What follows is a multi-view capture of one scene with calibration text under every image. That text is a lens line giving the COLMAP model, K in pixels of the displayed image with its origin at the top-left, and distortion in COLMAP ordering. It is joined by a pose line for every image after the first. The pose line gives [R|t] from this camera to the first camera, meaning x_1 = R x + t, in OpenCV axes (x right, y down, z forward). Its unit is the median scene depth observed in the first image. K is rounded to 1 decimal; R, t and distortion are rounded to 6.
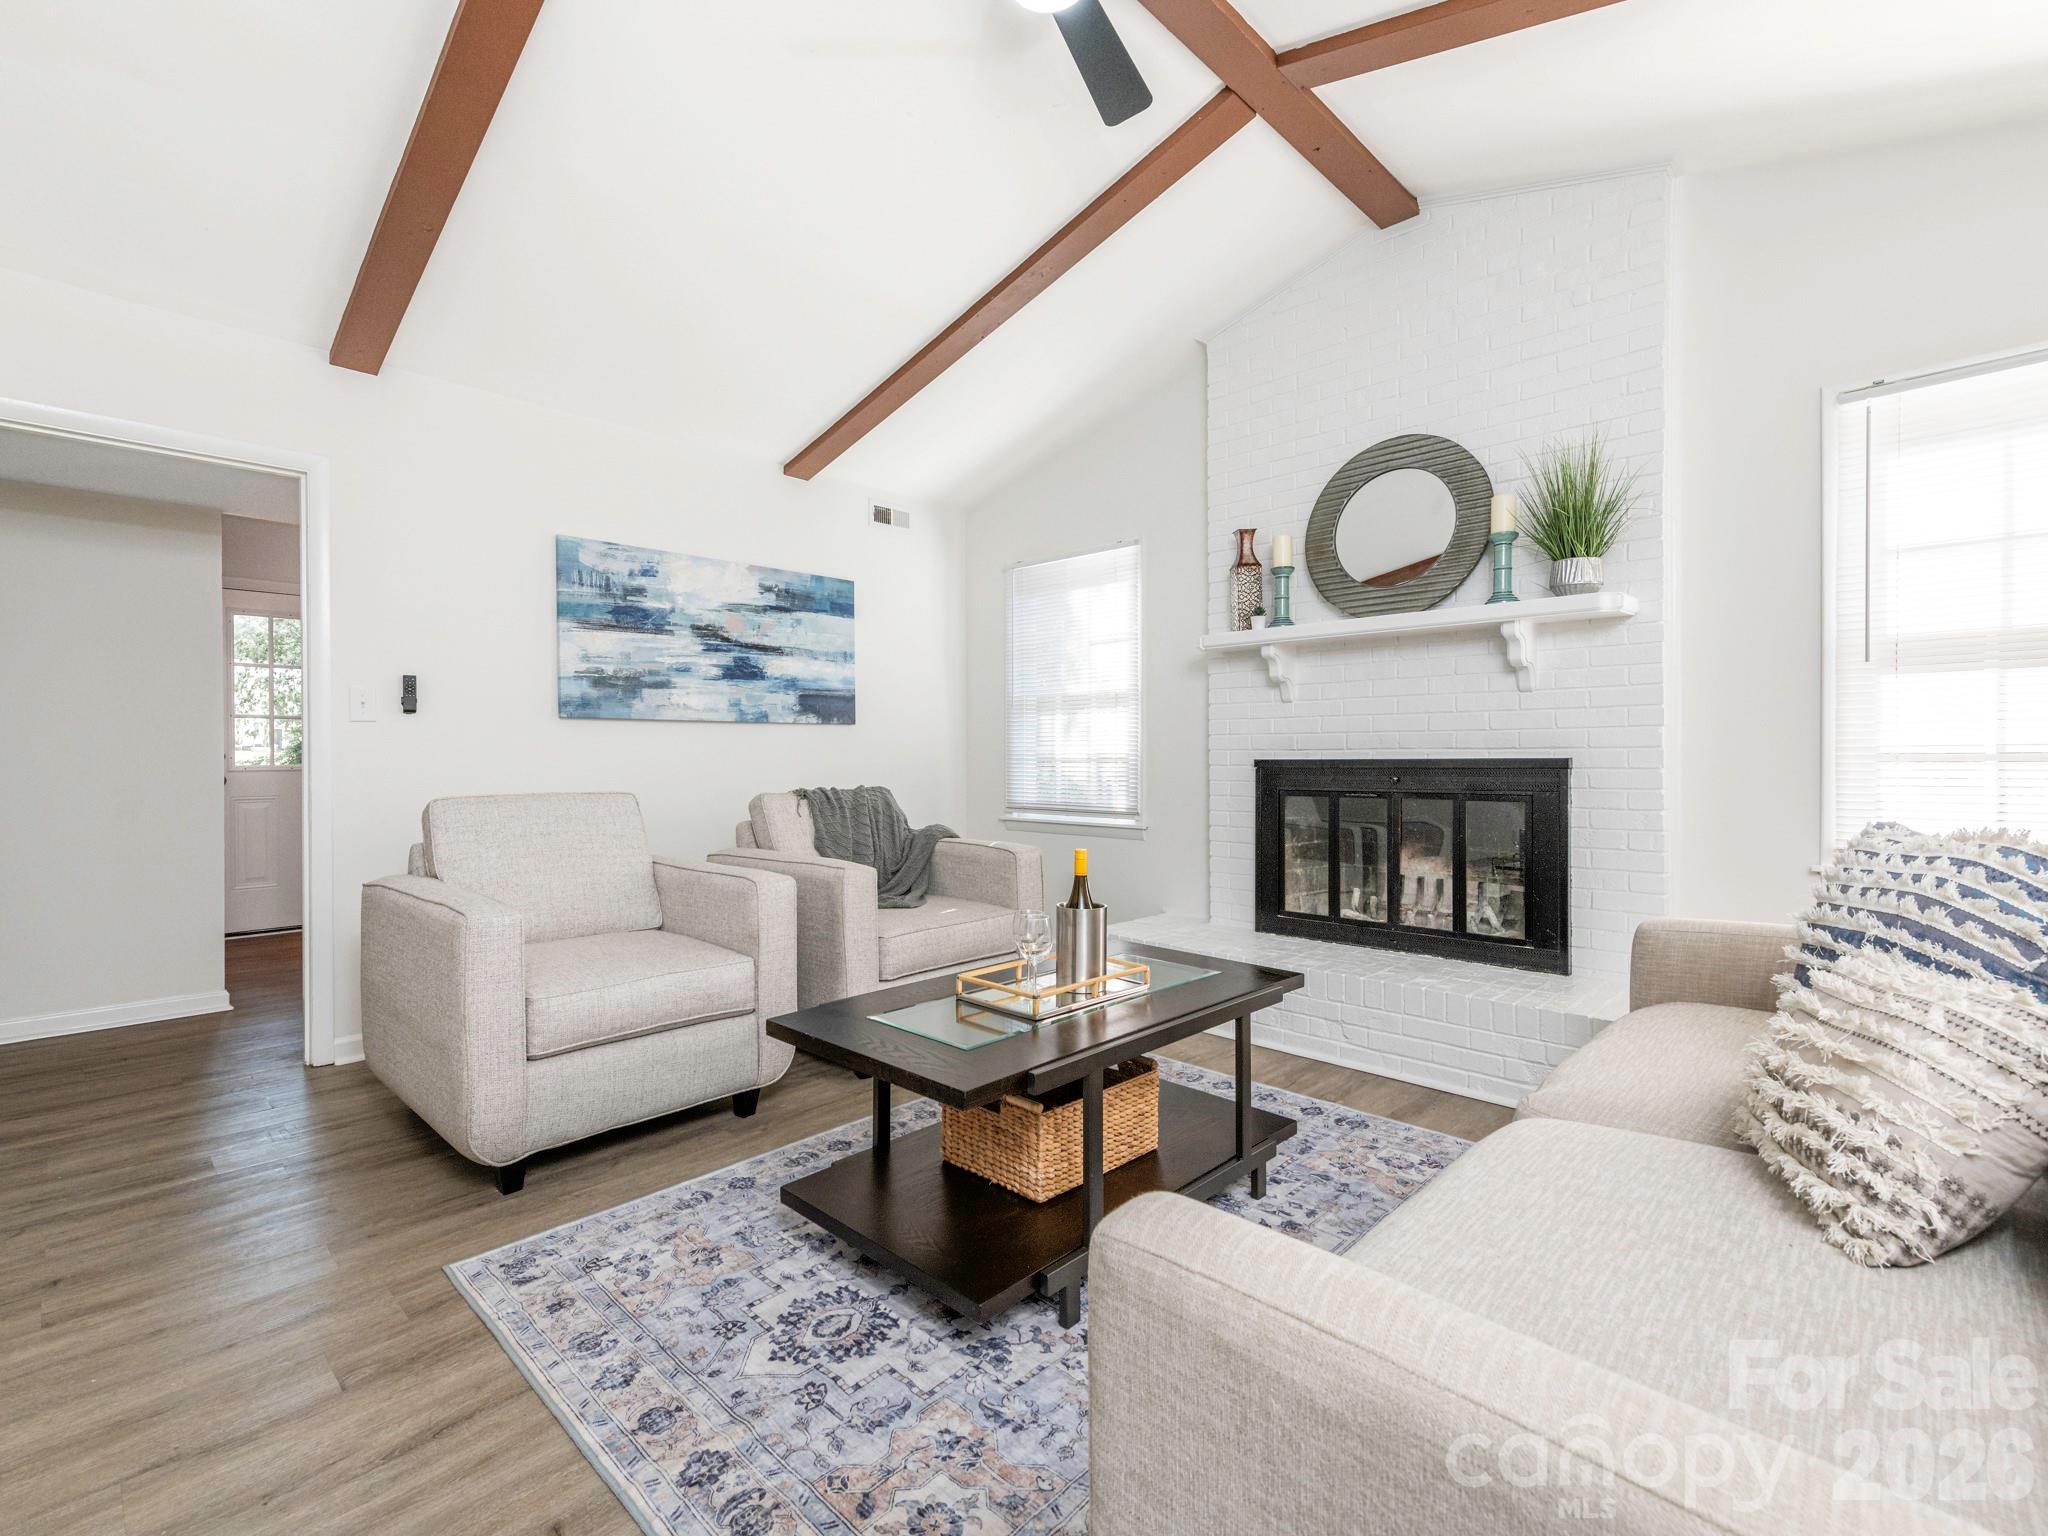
lens RADIAL K [[938.3, 0, 1000.6], [0, 938.3, 758.6], [0, 0, 1]] dist [0.019022, 0.000051]
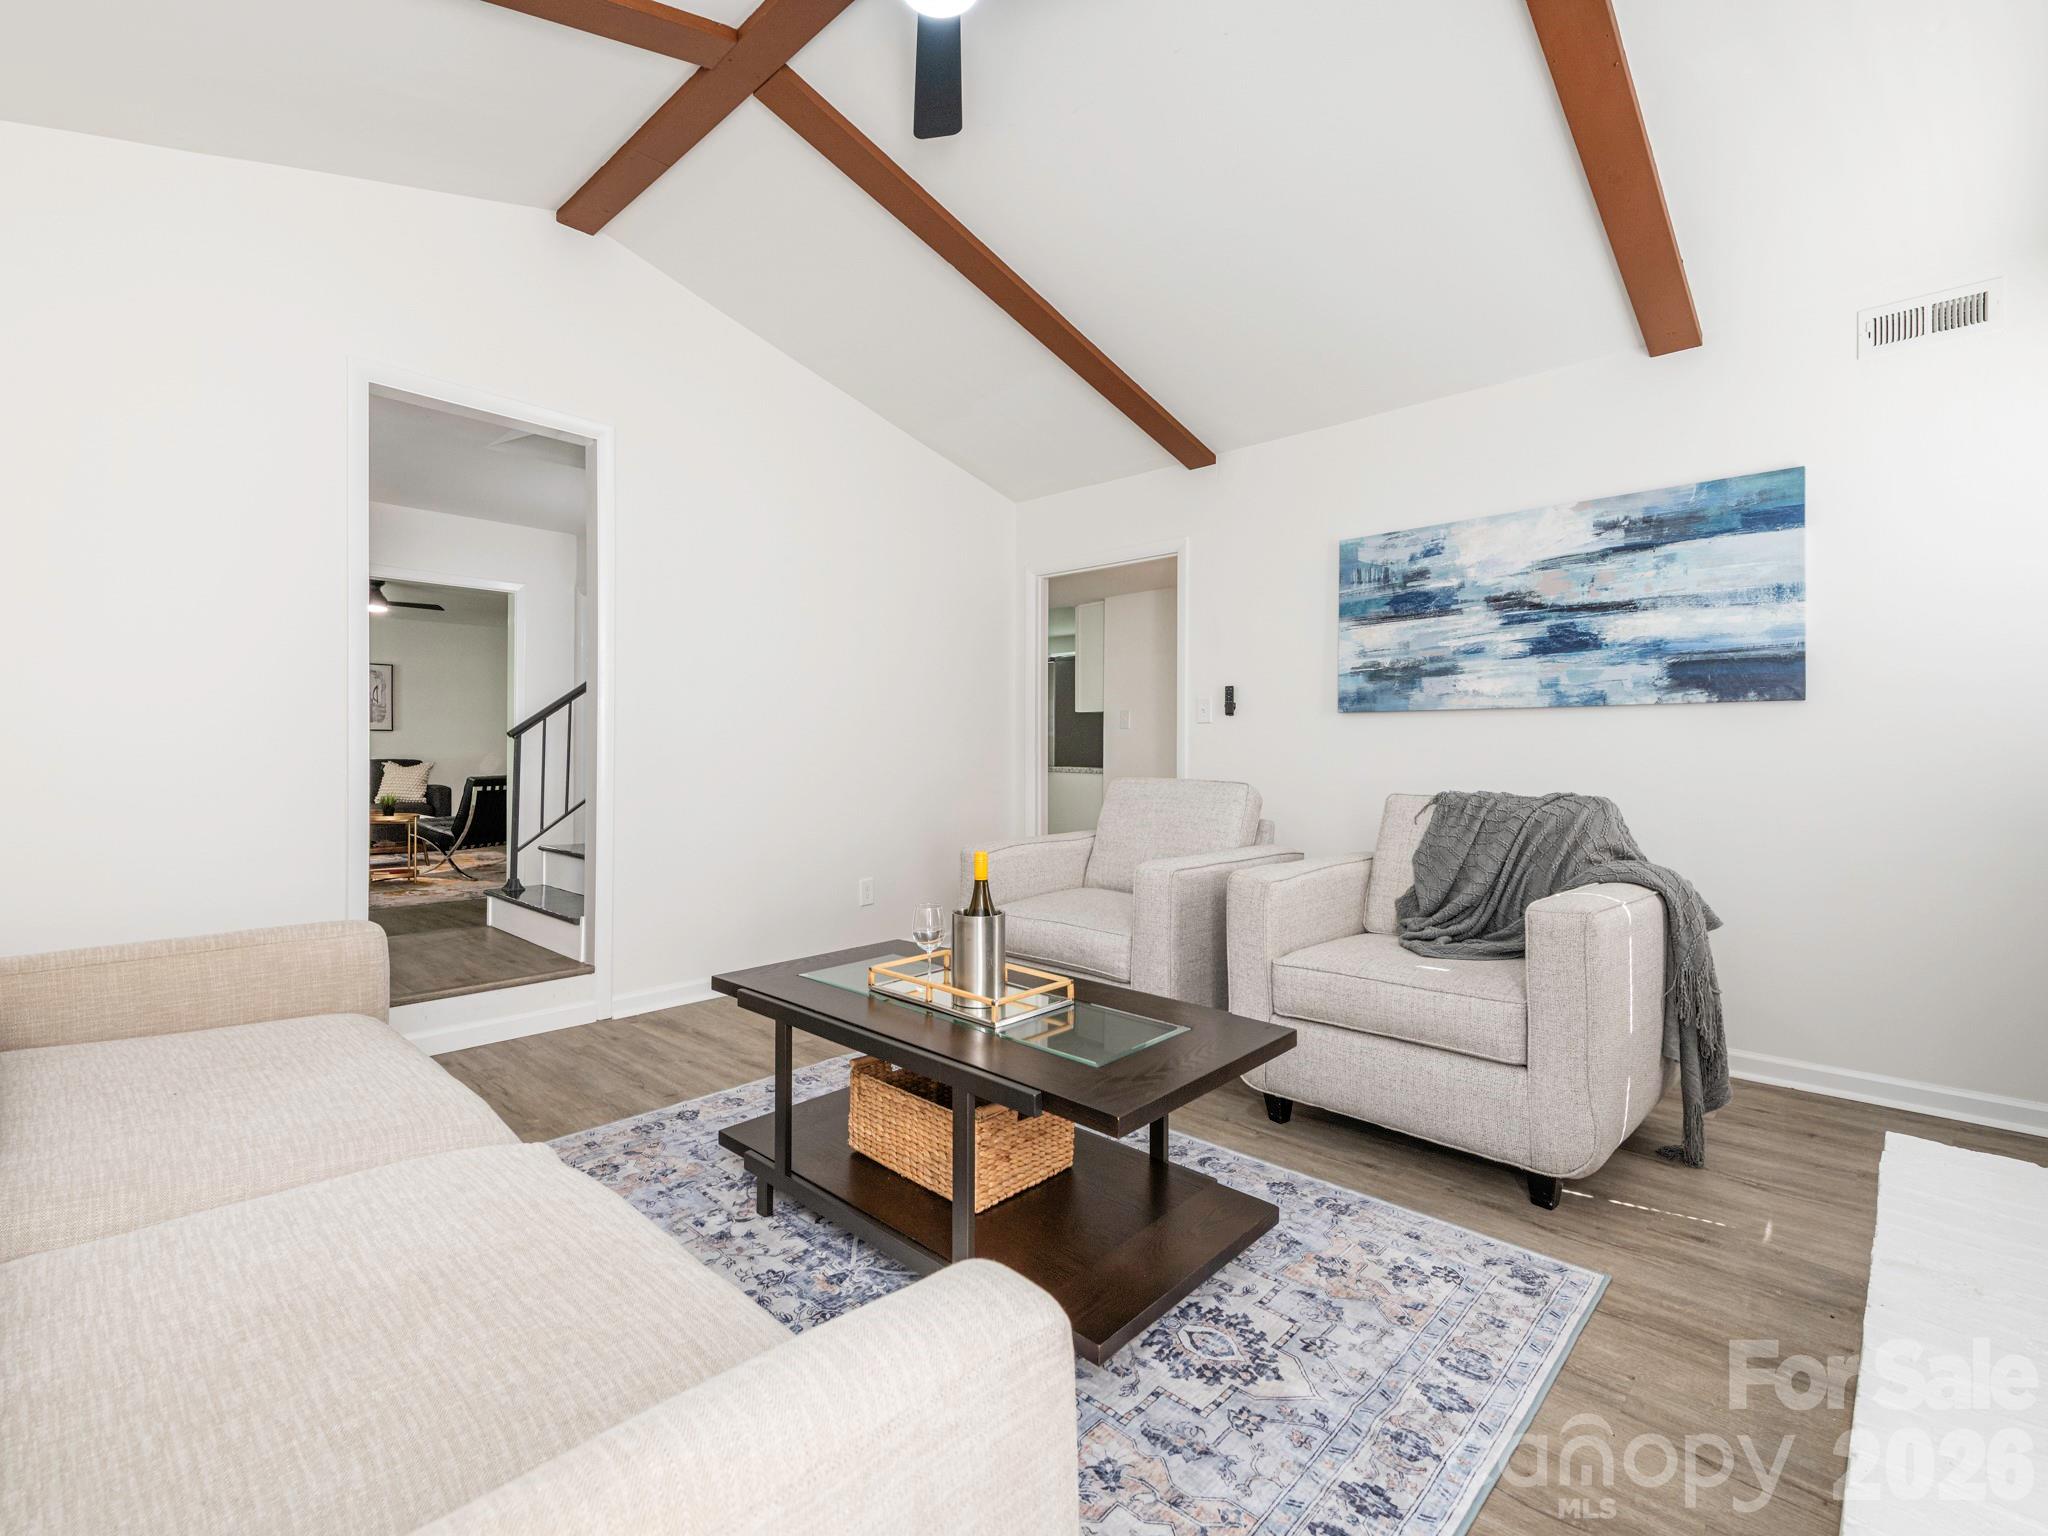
lens RADIAL K [[932.1, 0, 954.6], [0, 932.1, 745.8], [0, 0, 1]] dist [0.008417, -0.000059]
pose [[-0.012982, -0.000791, -0.999915, 0.562397], [-0.007756, 0.999970, -0.000690, -0.002378], [0.999886, 0.007747, -0.012988, 0.555476]]
